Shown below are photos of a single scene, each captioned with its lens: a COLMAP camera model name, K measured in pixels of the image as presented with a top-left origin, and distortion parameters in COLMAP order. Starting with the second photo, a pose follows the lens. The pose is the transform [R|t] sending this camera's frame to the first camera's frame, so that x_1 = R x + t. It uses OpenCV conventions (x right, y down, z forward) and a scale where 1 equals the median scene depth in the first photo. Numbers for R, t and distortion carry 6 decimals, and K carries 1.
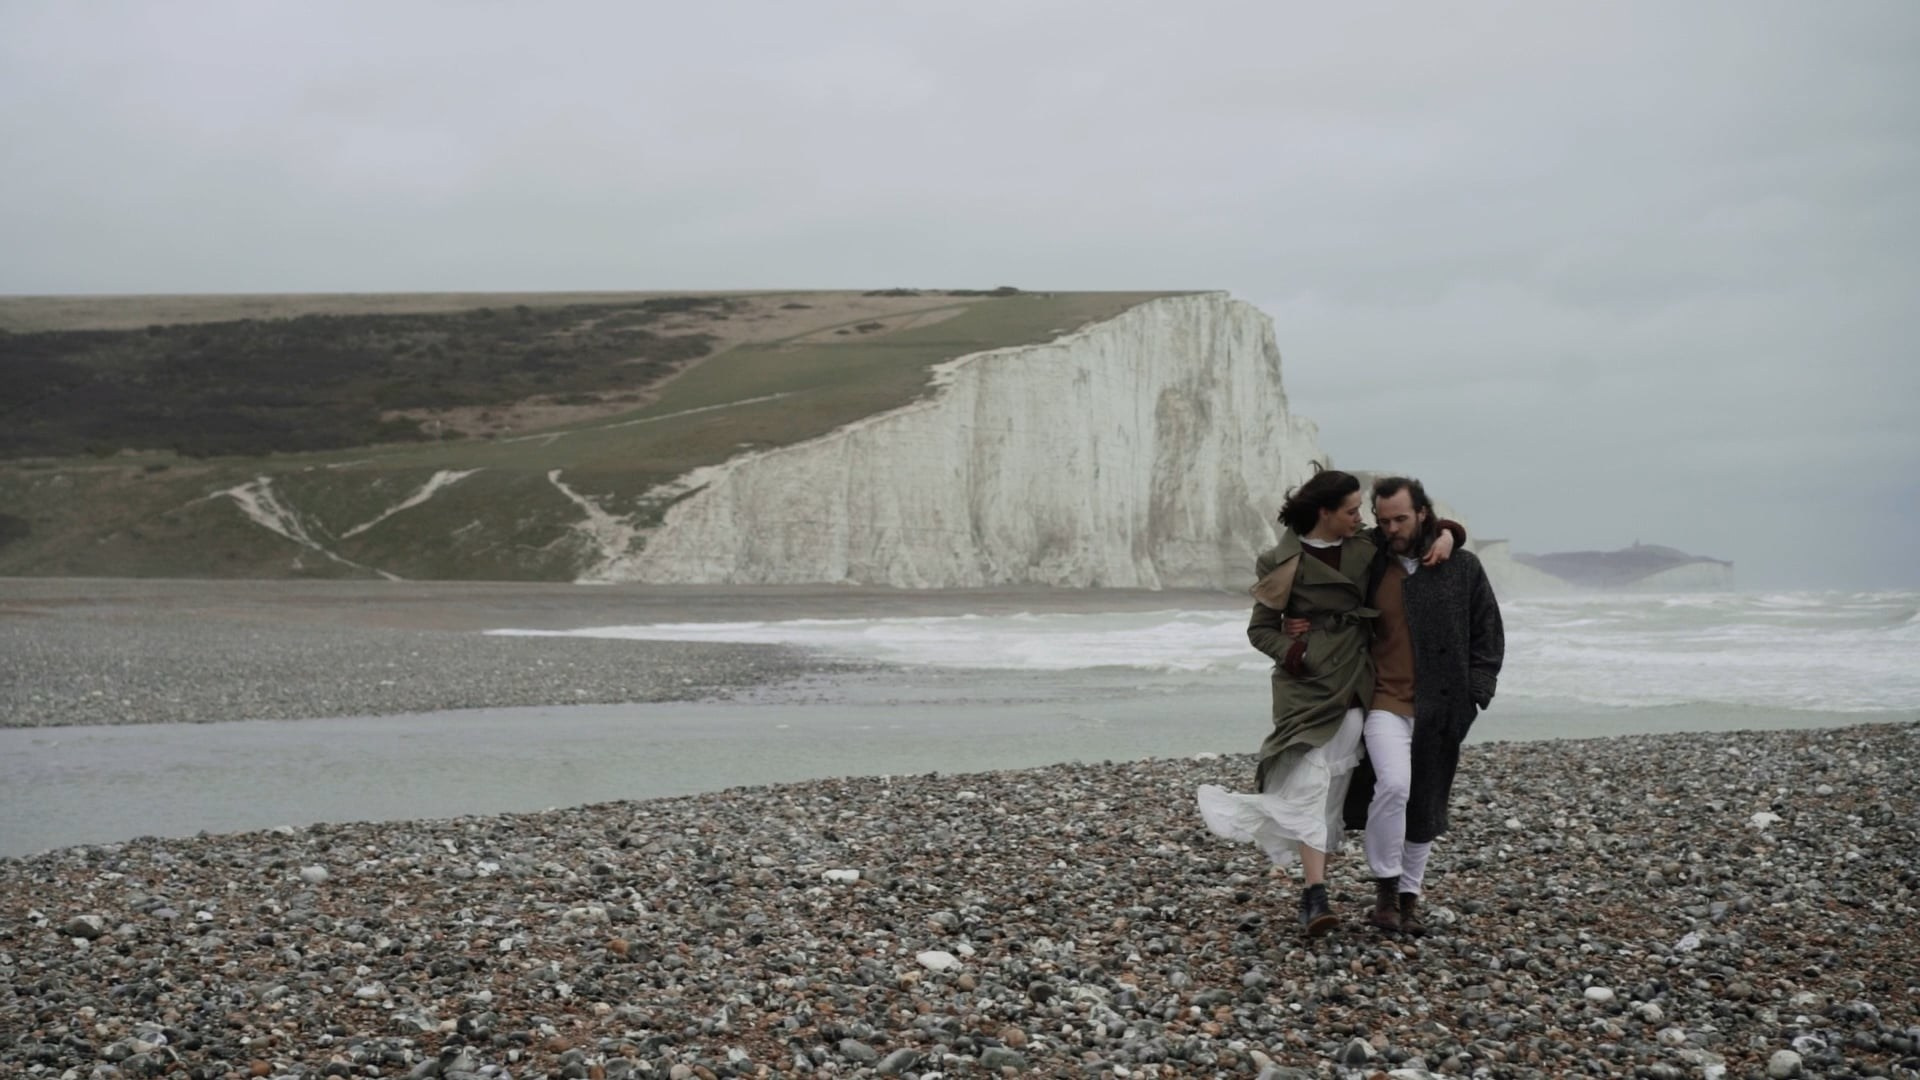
lens RADIAL K [[2918.0, 0, 960.0], [0, 2918.0, 540.0], [0, 0, 1]] dist [-0.041070, 0.027597]
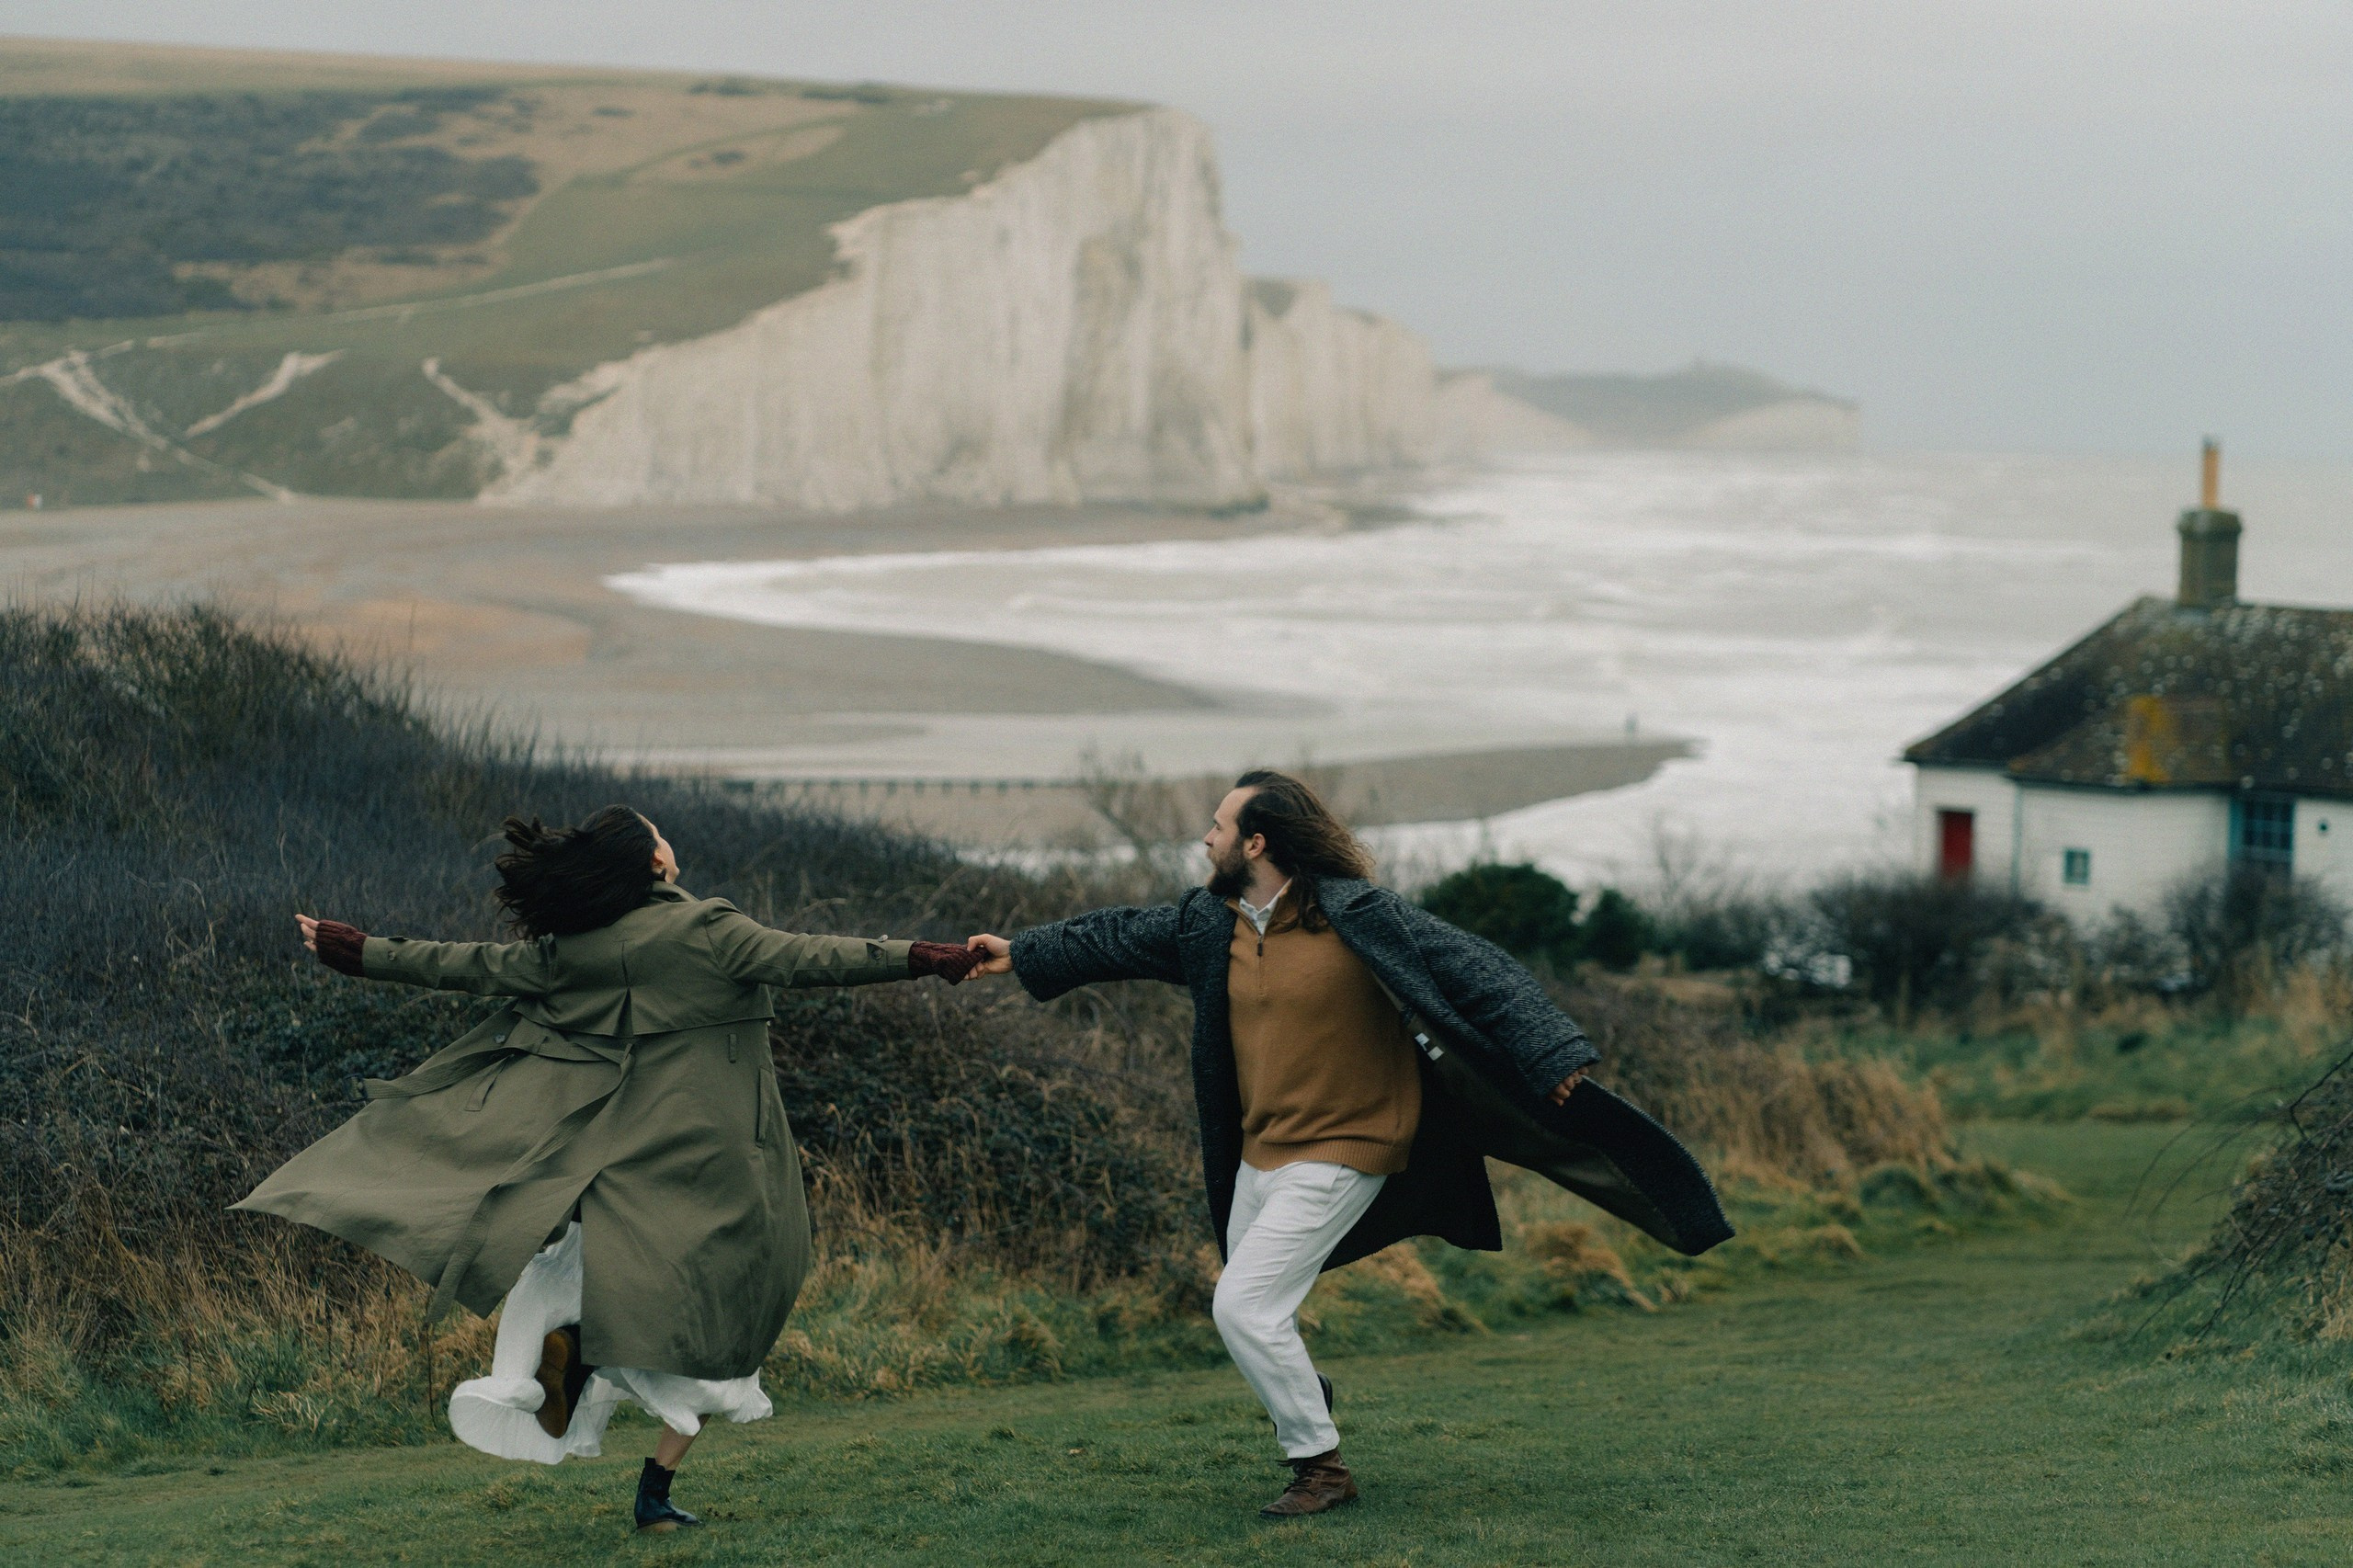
lens RADIAL K [[5557.2, 0, 1176.5], [0, 5557.2, 784.0], [0, 0, 1]] dist [-0.004390, -0.328773]
pose [[0.990412, 0.029802, 0.134890, -0.133361], [-0.041684, 0.995410, 0.086142, -0.048000], [-0.131704, -0.090939, 0.987109, -0.623784]]
